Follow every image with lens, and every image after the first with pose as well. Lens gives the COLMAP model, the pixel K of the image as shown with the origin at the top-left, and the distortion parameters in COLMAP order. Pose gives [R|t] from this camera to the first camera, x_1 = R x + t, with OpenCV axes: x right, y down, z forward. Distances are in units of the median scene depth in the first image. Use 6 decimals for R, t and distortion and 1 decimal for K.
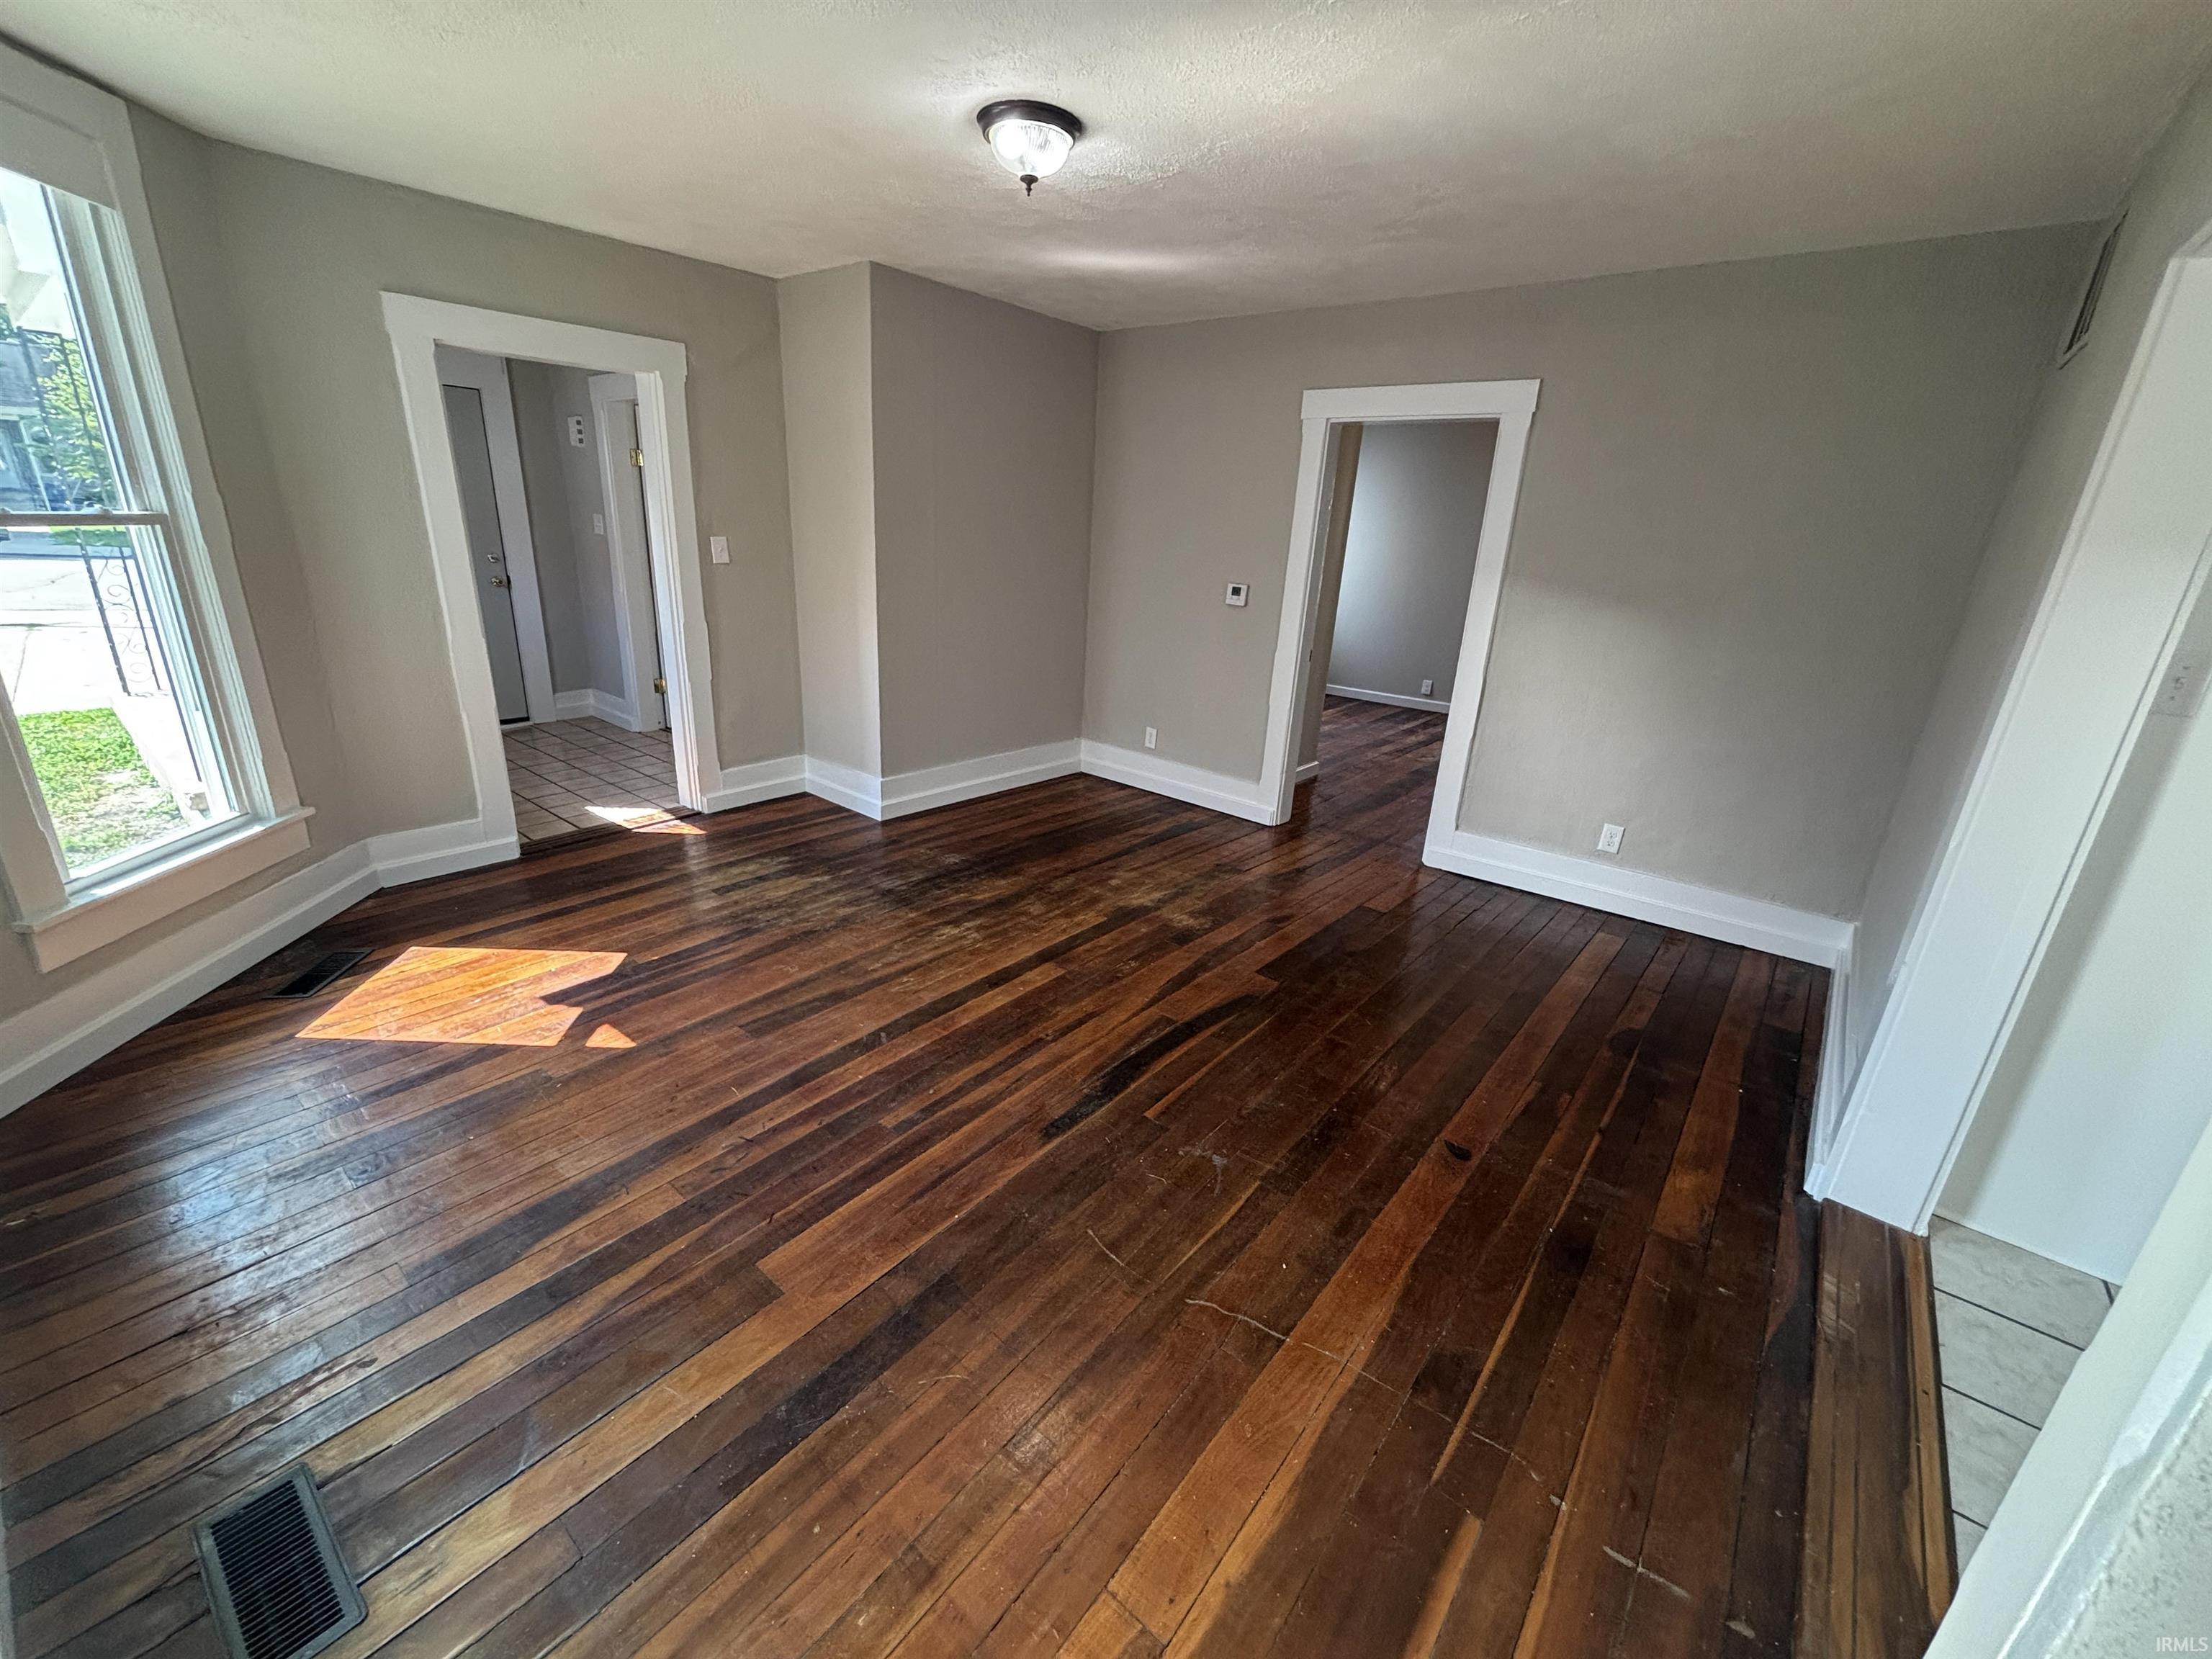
lens RADIAL K [[899.4, 0, 1098.5], [0, 899.4, 825.2], [0, 0, 1]] dist [0.004901, -0.000282]
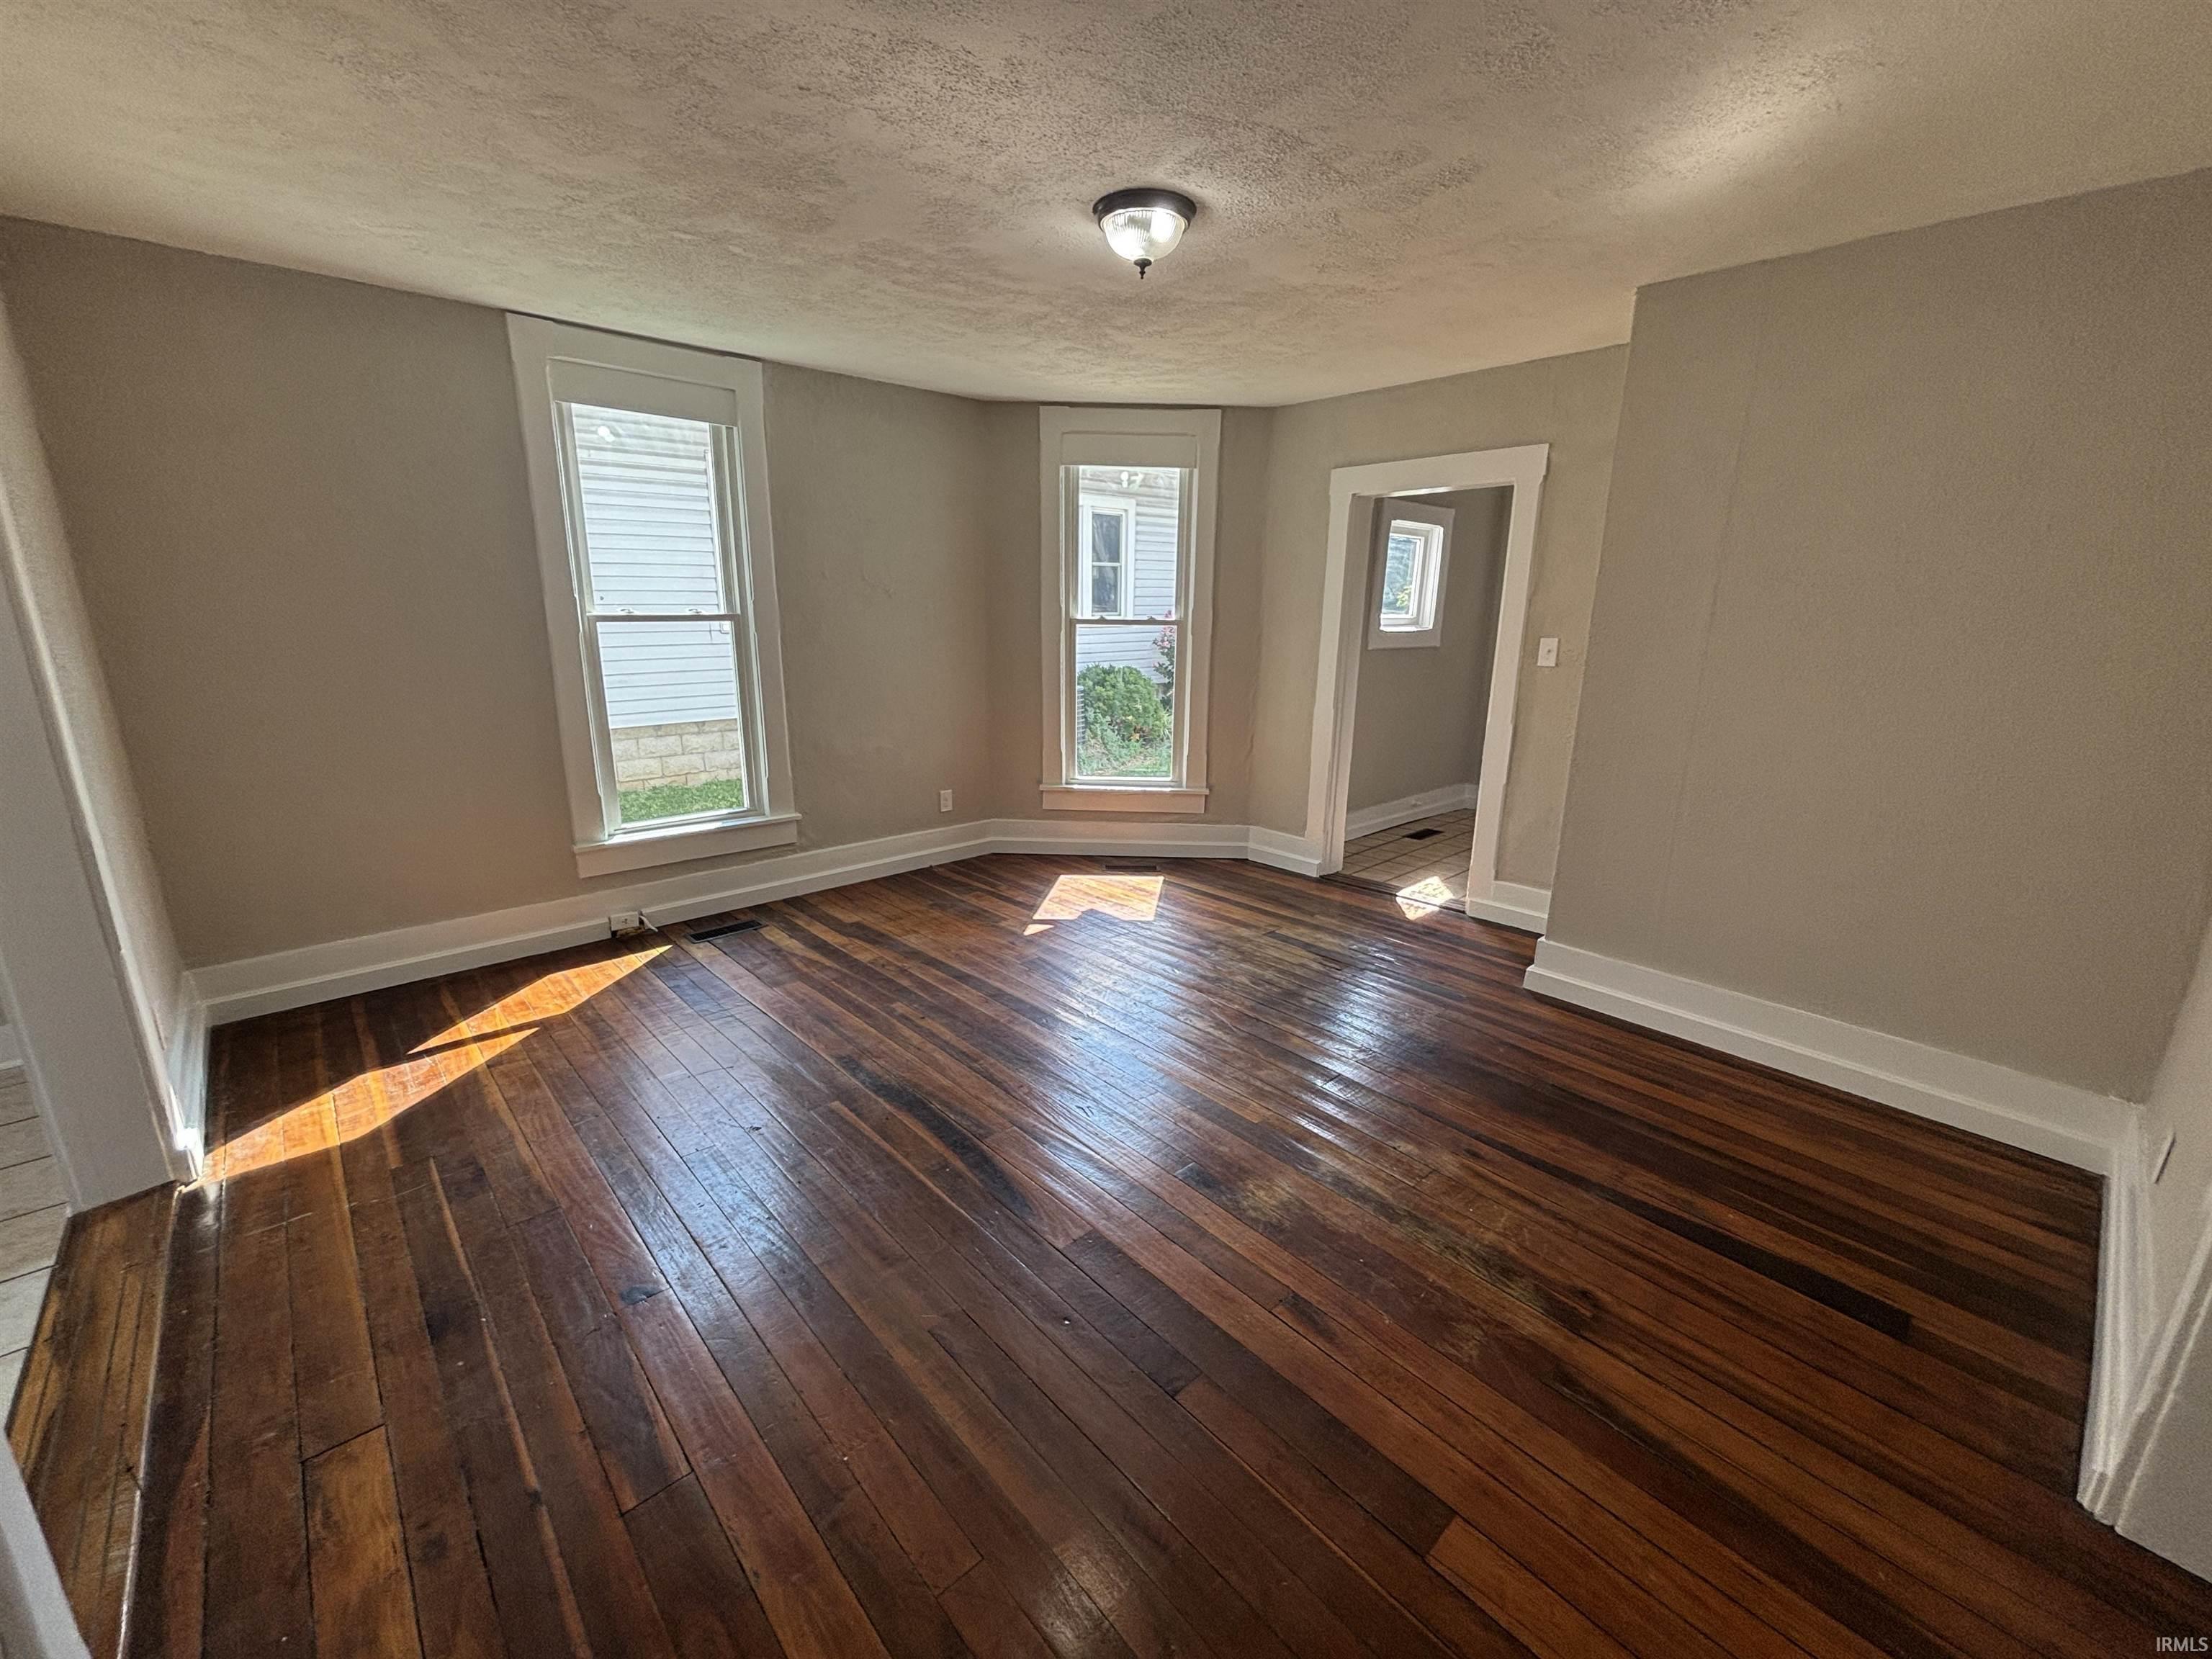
lens RADIAL K [[899.4, 0, 1098.5], [0, 899.4, 825.2], [0, 0, 1]] dist [0.004901, -0.000282]
pose [[-0.139037, 0.192341, -0.971429, 0.942936], [-0.336686, 0.913339, 0.229028, -0.329065], [0.931295, 0.358910, -0.062229, 1.140676]]
